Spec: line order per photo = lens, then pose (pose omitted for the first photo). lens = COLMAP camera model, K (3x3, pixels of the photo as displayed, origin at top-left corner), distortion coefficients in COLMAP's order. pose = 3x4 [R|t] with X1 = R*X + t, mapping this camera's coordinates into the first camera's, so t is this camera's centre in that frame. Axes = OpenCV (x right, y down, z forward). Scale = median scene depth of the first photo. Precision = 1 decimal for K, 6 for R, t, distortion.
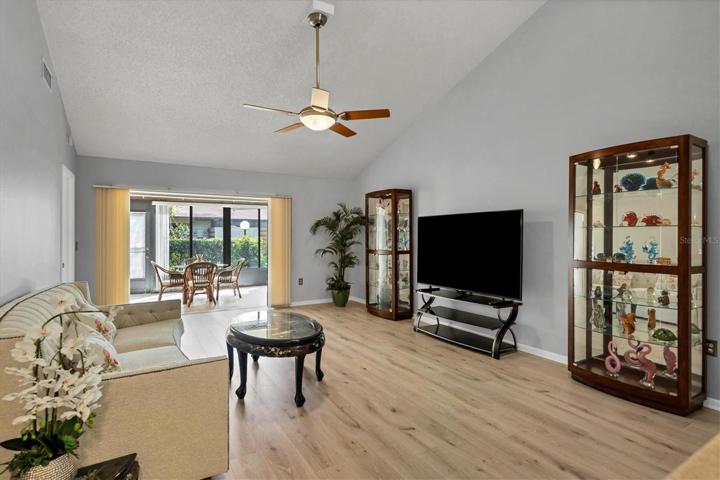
lens RADIAL K [[358.2, 0, 360.0], [0, 358.2, 240.0], [0, 0, 1]] dist [0.000684, 0.000056]
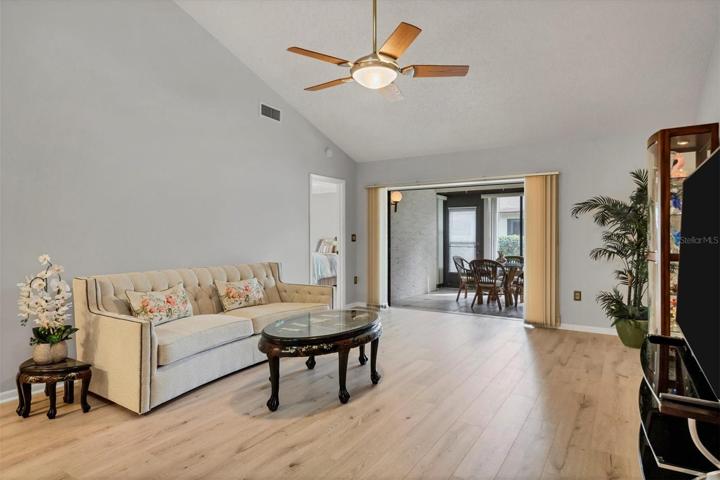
lens RADIAL K [[408.3, 0, 360.0], [0, 408.3, 240.0], [0, 0, 1]] dist [-0.000217, 0.000091]
pose [[0.439268, 0.011748, -0.898279, 0.627233], [-0.007739, 0.999927, 0.009293, 0.014427], [0.898323, 0.002870, 0.439326, 0.545421]]
